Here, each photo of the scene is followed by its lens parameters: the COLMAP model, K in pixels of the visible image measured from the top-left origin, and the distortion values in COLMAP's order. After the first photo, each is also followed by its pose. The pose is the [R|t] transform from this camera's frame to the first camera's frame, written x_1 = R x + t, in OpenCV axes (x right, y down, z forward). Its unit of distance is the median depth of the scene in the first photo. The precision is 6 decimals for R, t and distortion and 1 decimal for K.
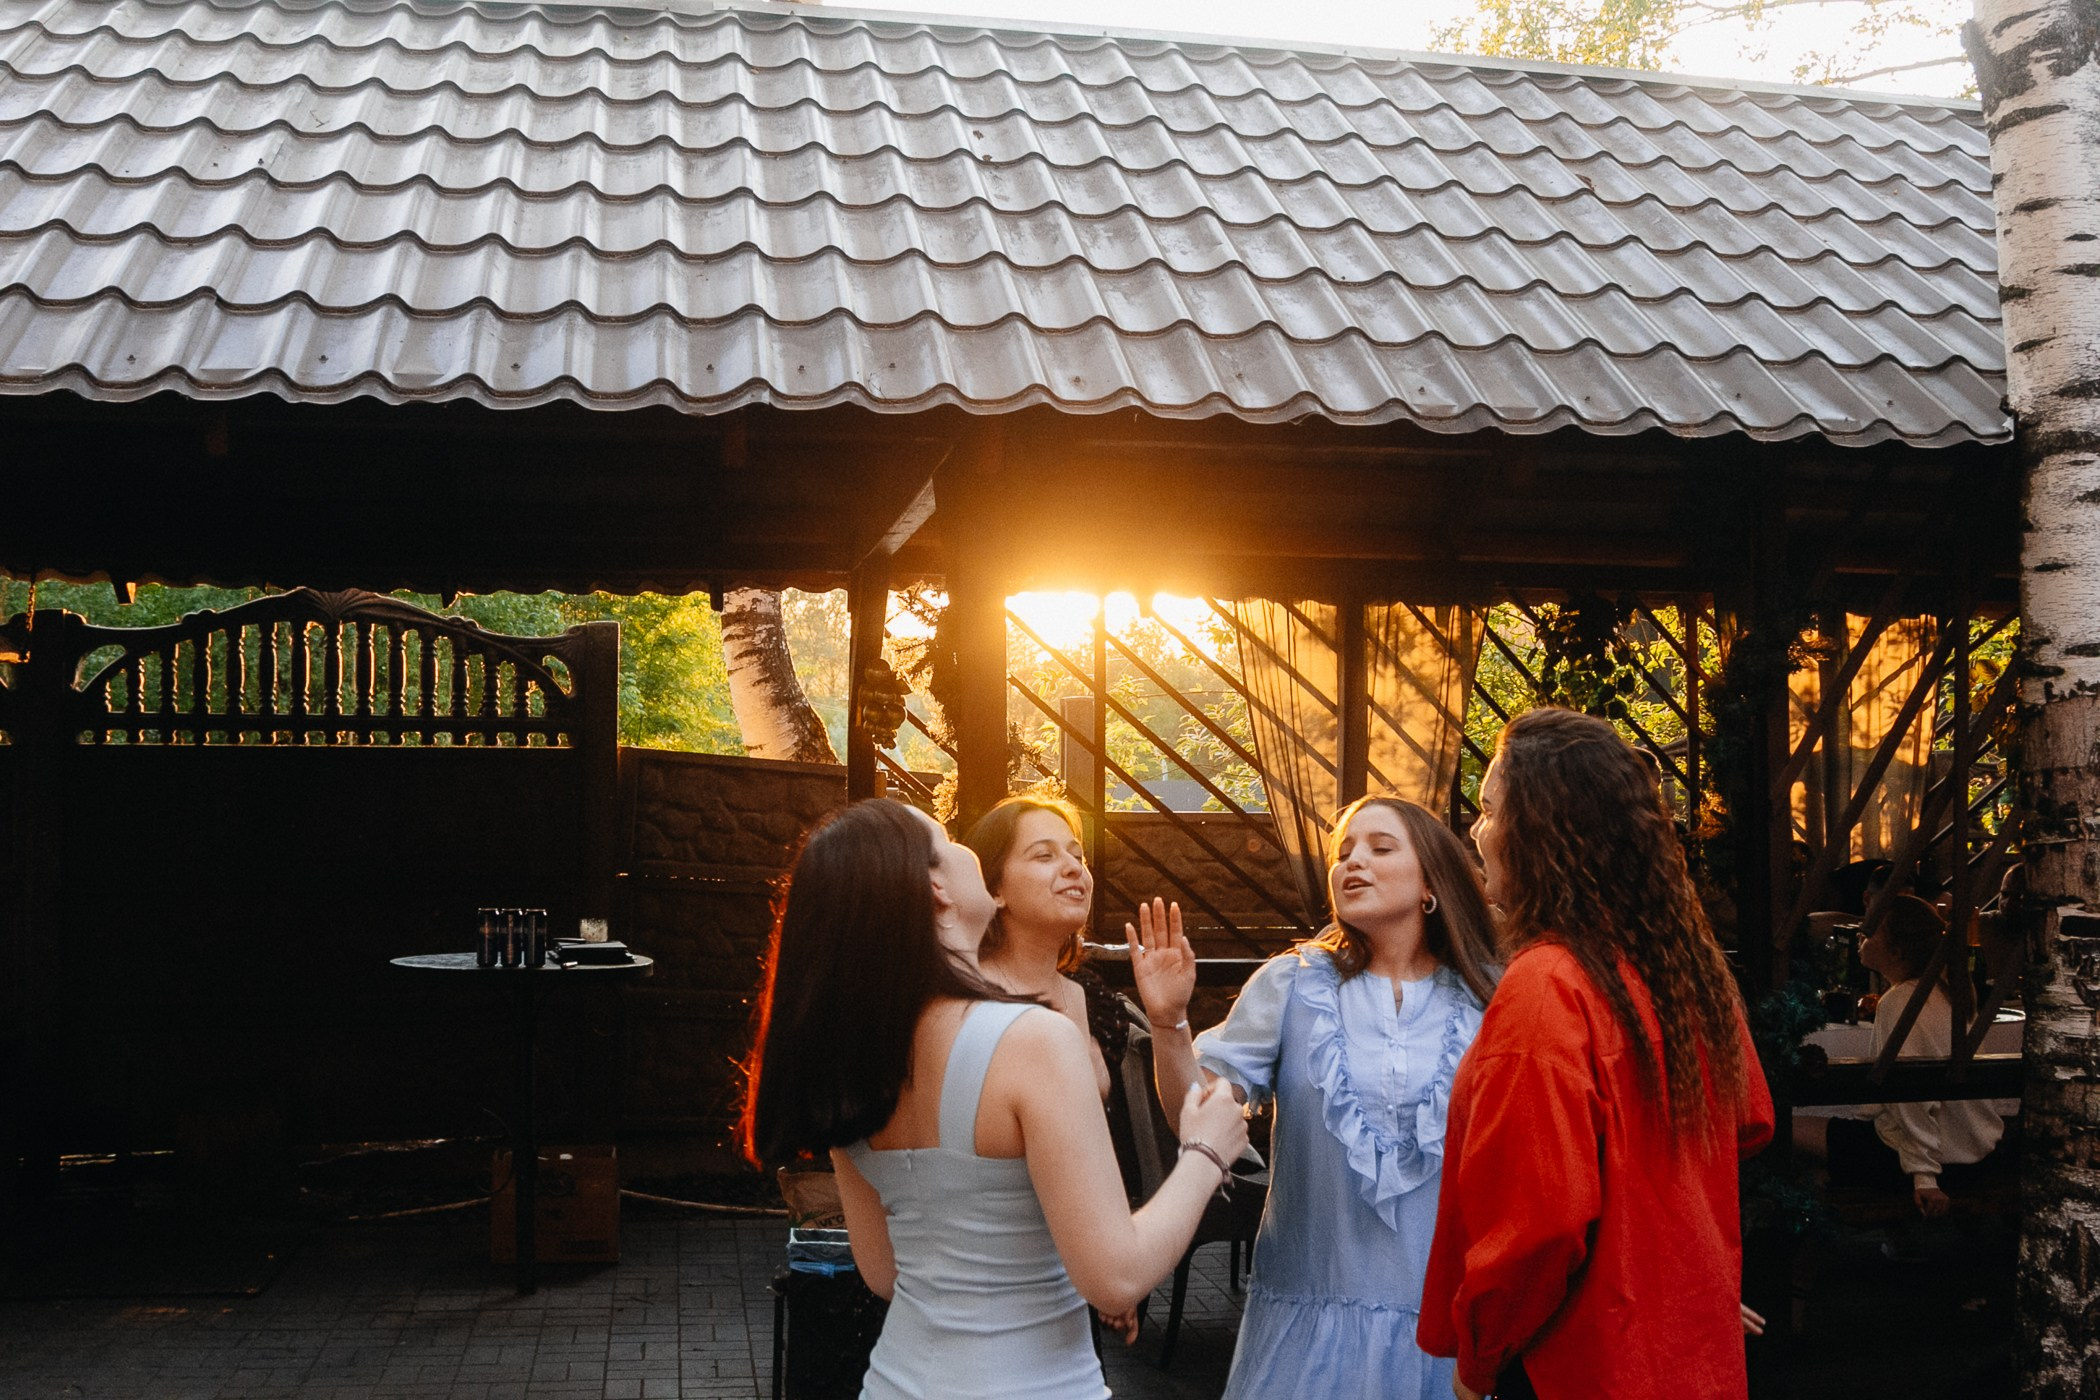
lens RADIAL K [[2298.7, 0, 1057.6], [0, 2298.7, 703.7], [0, 0, 1]] dist [-0.108769, 0.017076]
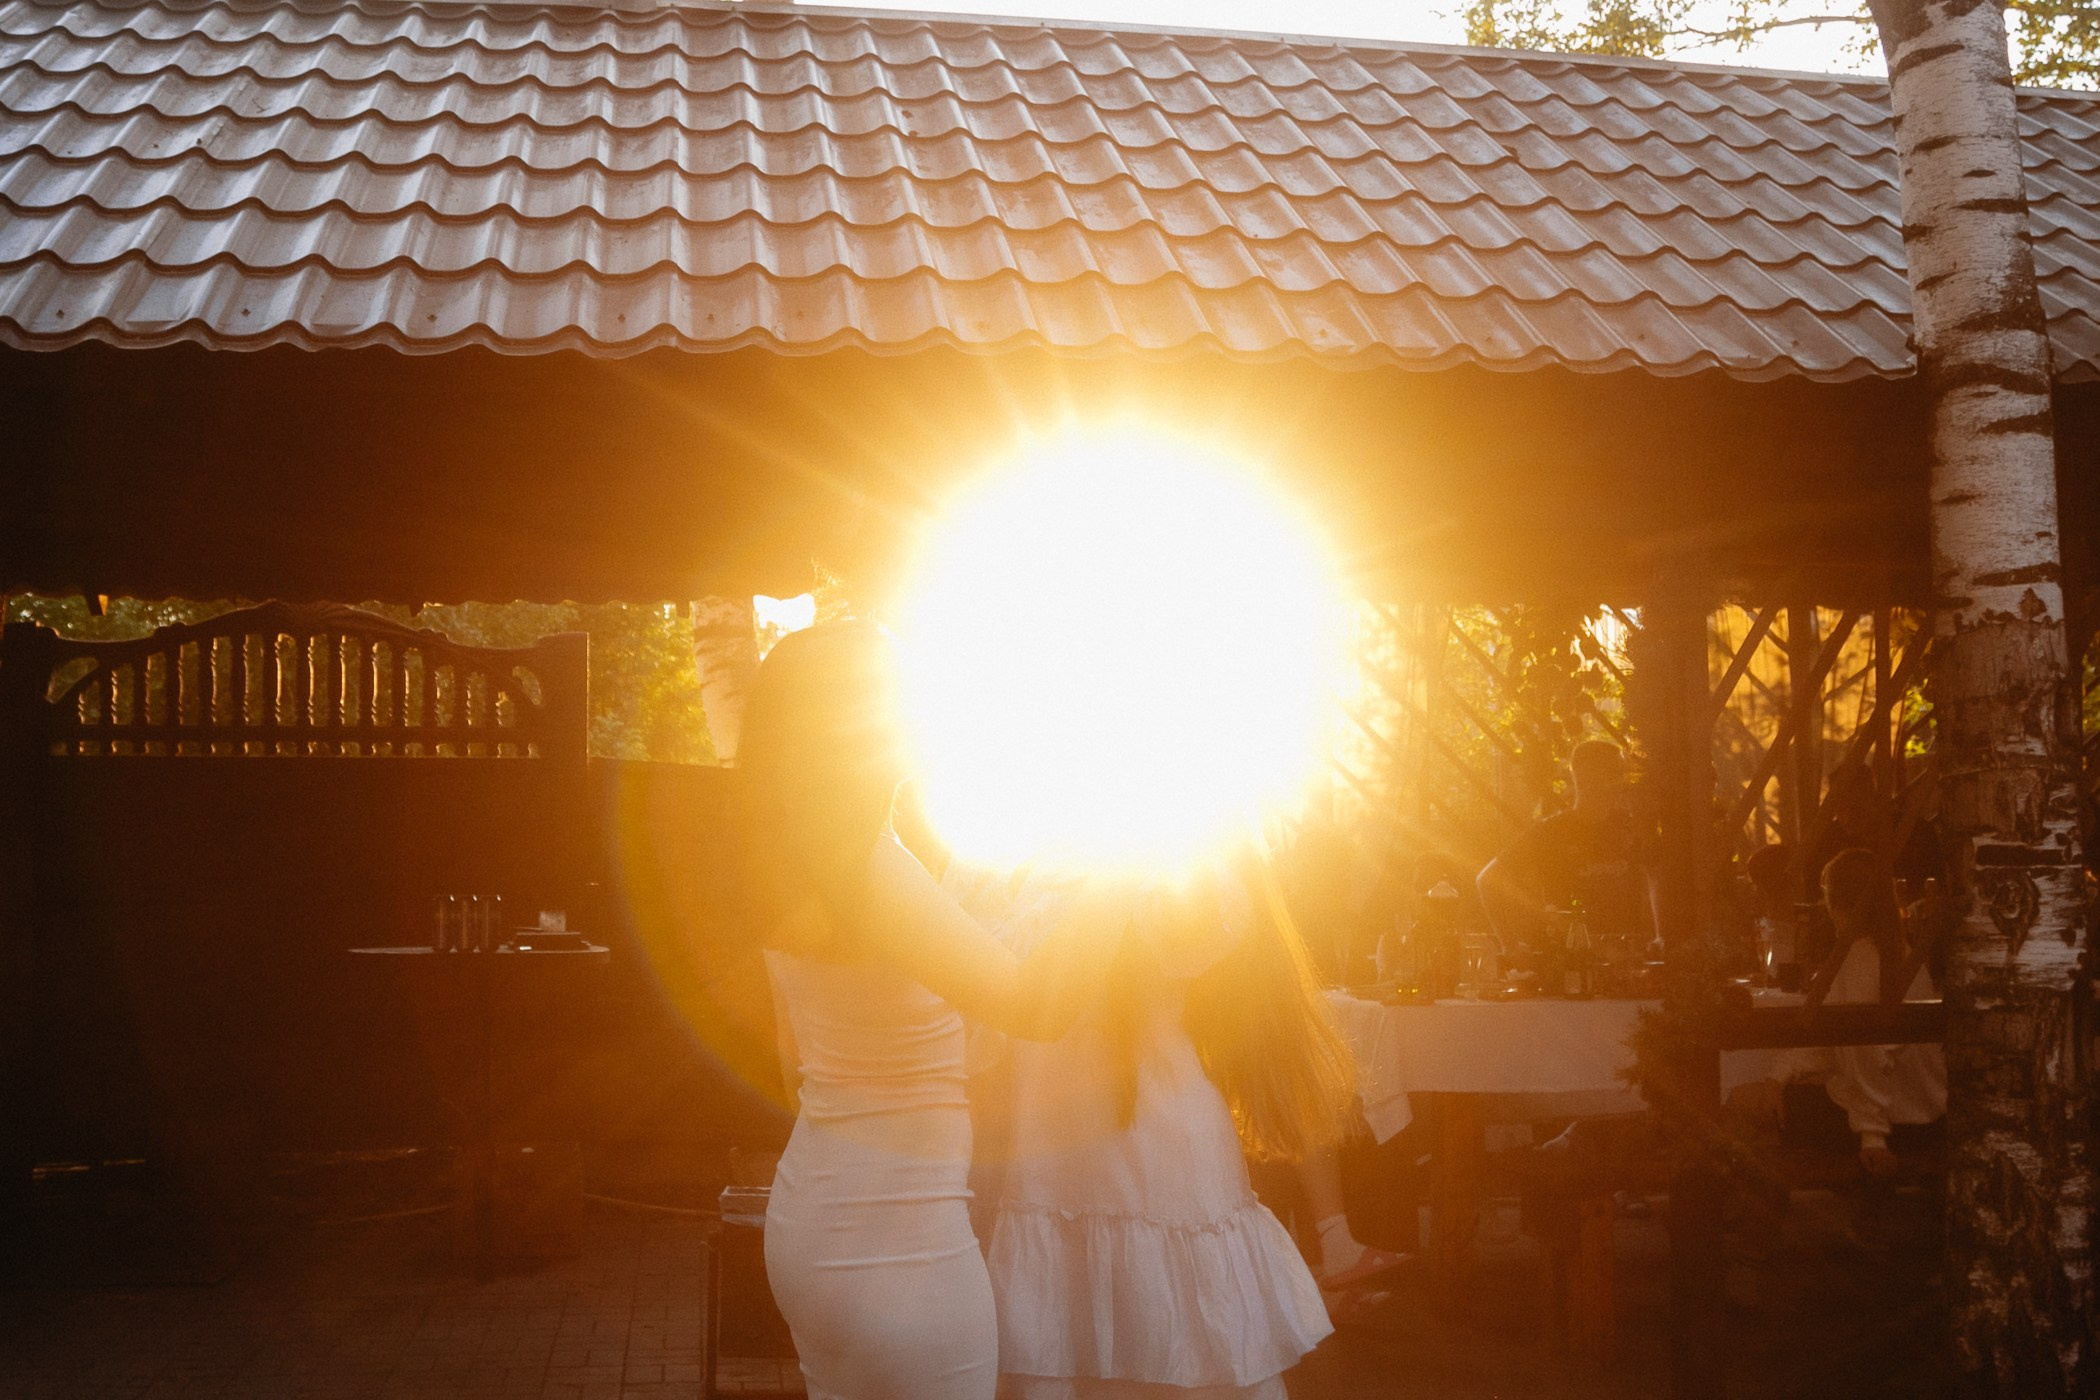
lens RADIAL K [[2336.2, 0, 1042.9], [0, 2336.2, 713.0], [0, 0, 1]] dist [-0.114201, 0.038968]
pose [[0.999696, -0.013751, -0.020457, 0.041765], [0.013140, 0.999472, -0.029722, 0.047528], [0.020855, 0.029444, 0.999349, -0.023844]]
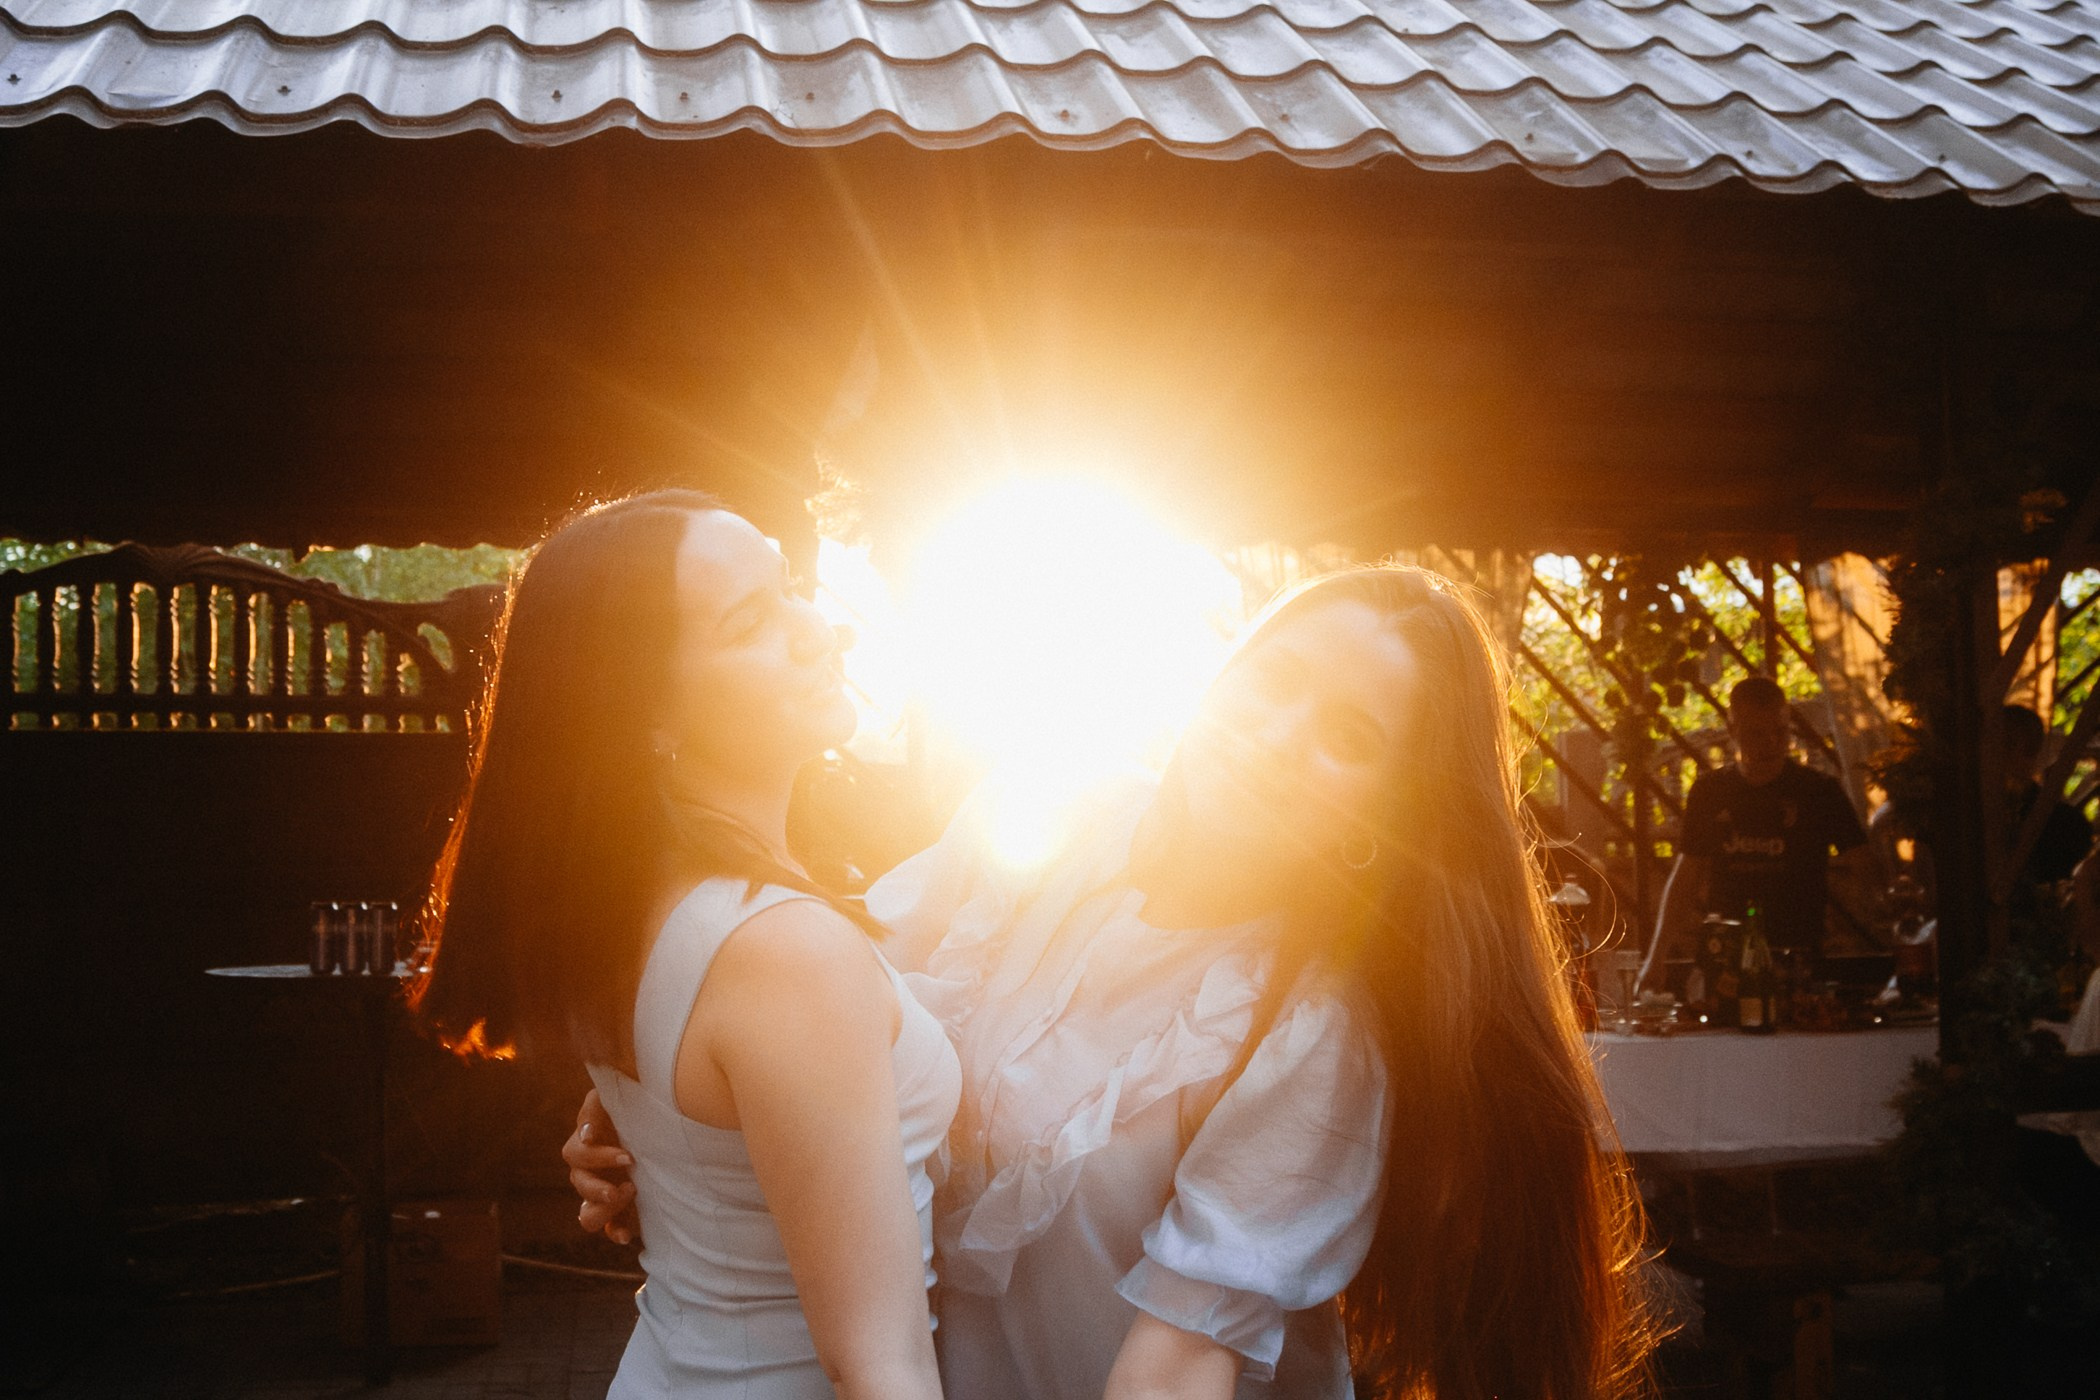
lens RADIAL K [[2338.9, 0, 1038.9], [0, 2338.9, 718.0], [0, 0, 1]] dist [-0.105489, 0.021544]
pose [[0.999879, -0.011543, 0.010388, -0.007008], [0.011755, 0.999720, -0.020513, 0.049338], [-0.010148, 0.020633, 0.999736, 0.202528]]
